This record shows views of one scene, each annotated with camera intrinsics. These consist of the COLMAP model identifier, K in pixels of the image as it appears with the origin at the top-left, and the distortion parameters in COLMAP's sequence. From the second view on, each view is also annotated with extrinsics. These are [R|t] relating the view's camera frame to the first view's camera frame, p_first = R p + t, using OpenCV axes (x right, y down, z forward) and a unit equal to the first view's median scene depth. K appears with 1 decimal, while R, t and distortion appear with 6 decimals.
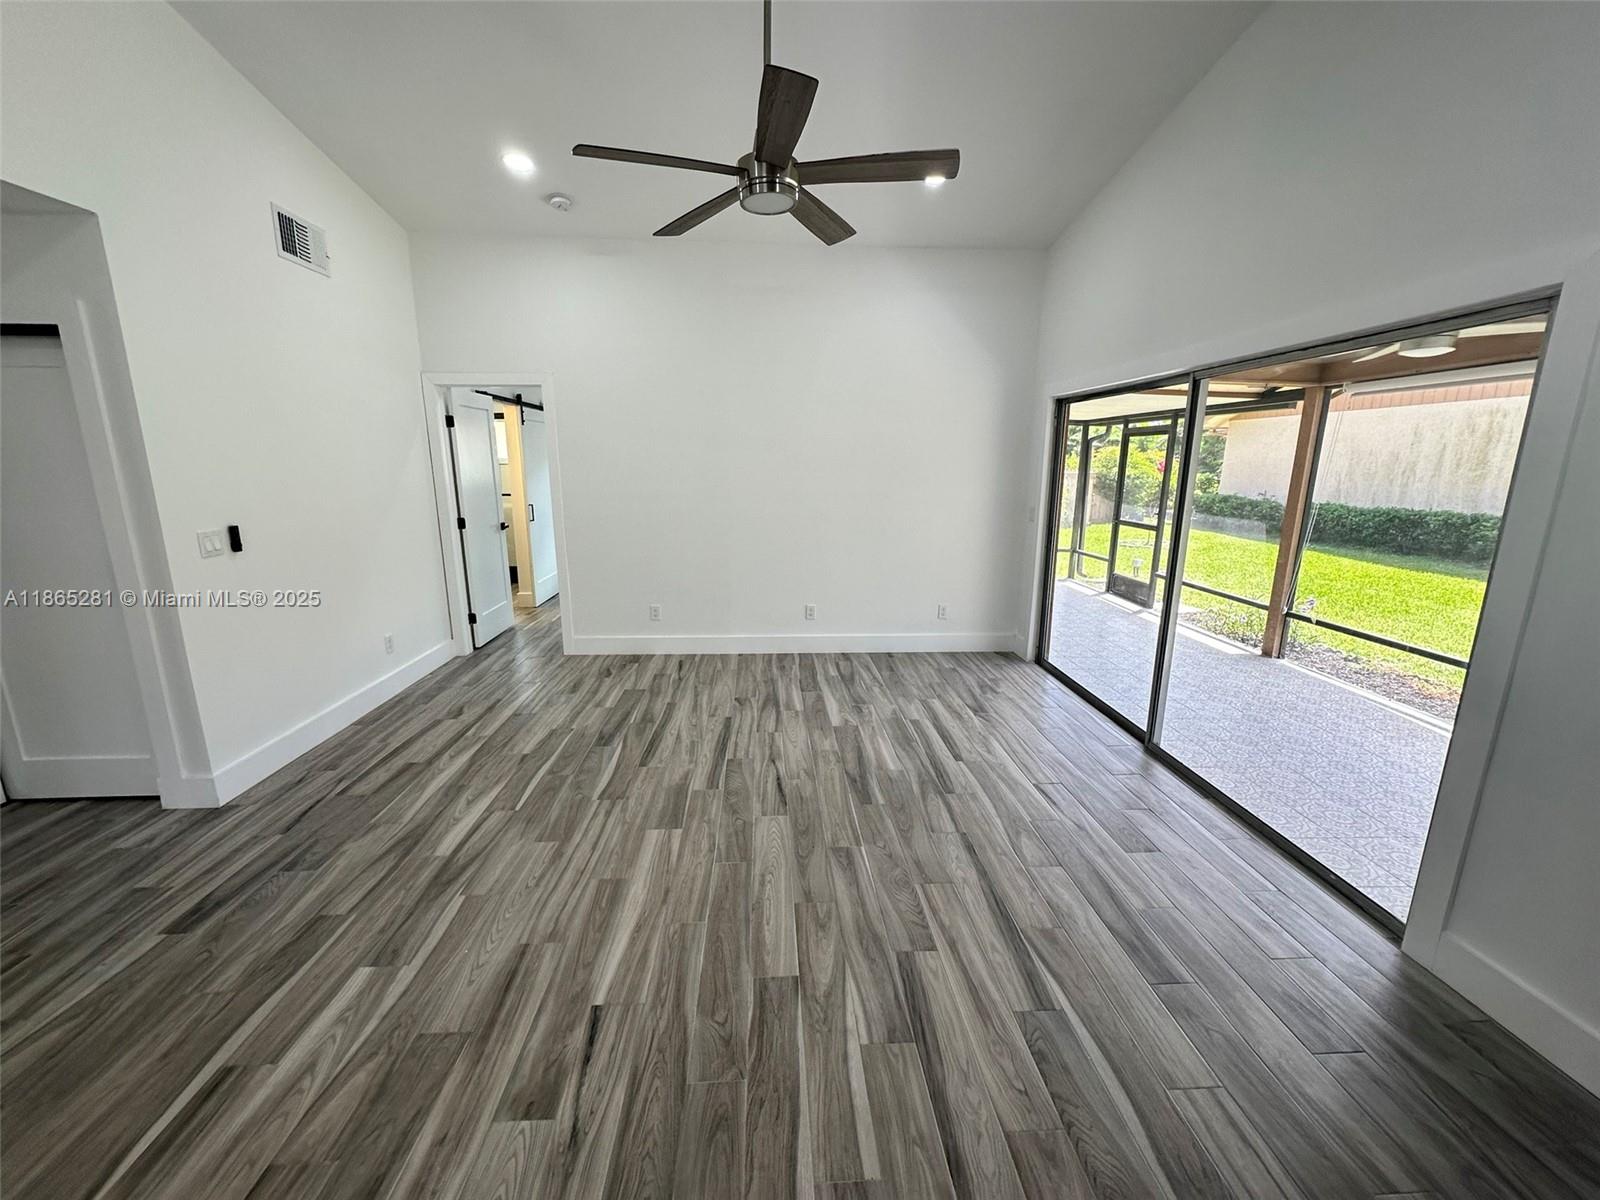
lens RADIAL K [[642.3, 0, 796.4], [0, 642.3, 597.2], [0, 0, 1]] dist [-0.005094, -0.000353]
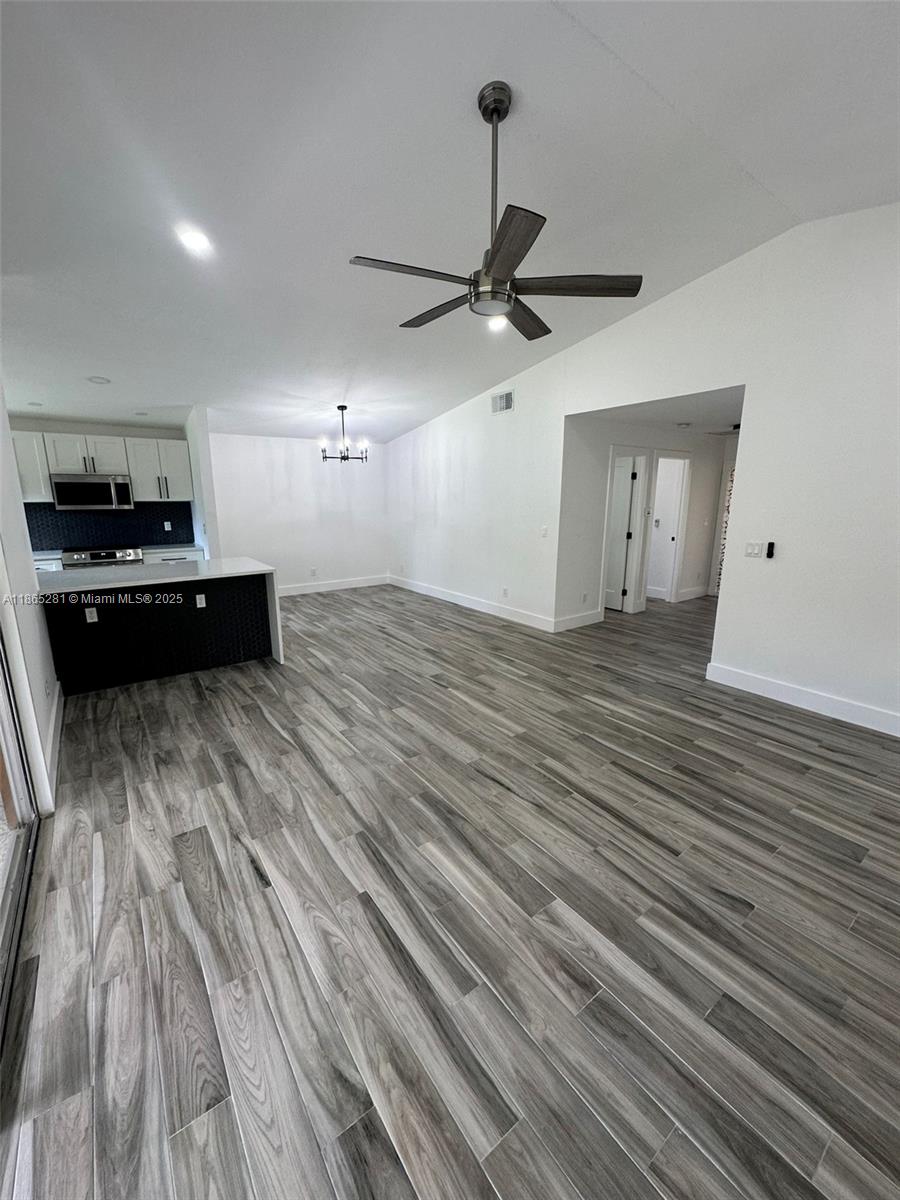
lens RADIAL K [[481.8, 0, 455.0], [0, 481.8, 597.6], [0, 0, 1]] dist [-0.005094, -0.000353]
pose [[-0.832120, 0.106832, -0.544209, 0.549179], [-0.124097, 0.920523, 0.370456, -0.375131], [0.540533, 0.375798, -0.752728, 1.708902]]
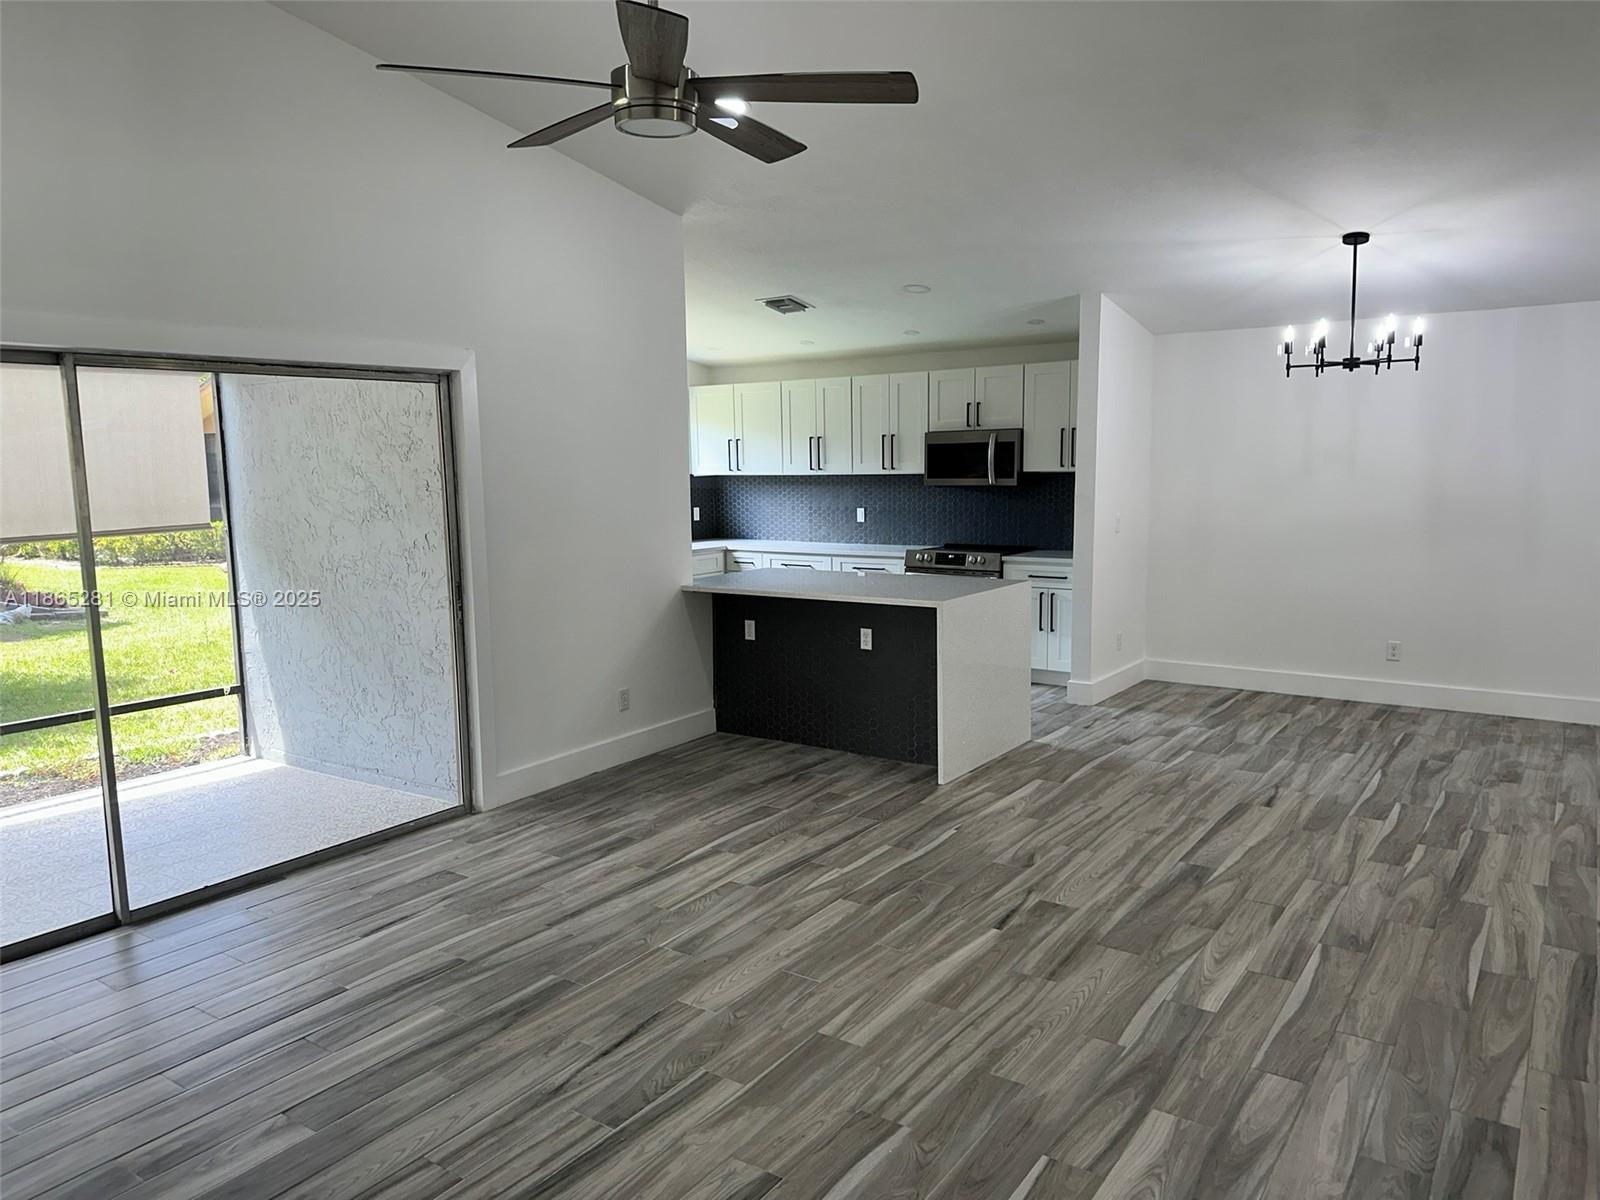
lens RADIAL K [[1118.3, 0, 791.1], [0, 1118.3, 601.1], [0, 0, 1]] dist [0.042489, -0.050271]
pose [[-0.786363, -0.075590, 0.613123, -0.852021], [0.136971, 0.946449, 0.292357, -0.413789], [-0.602389, 0.313879, -0.733899, 1.760804]]
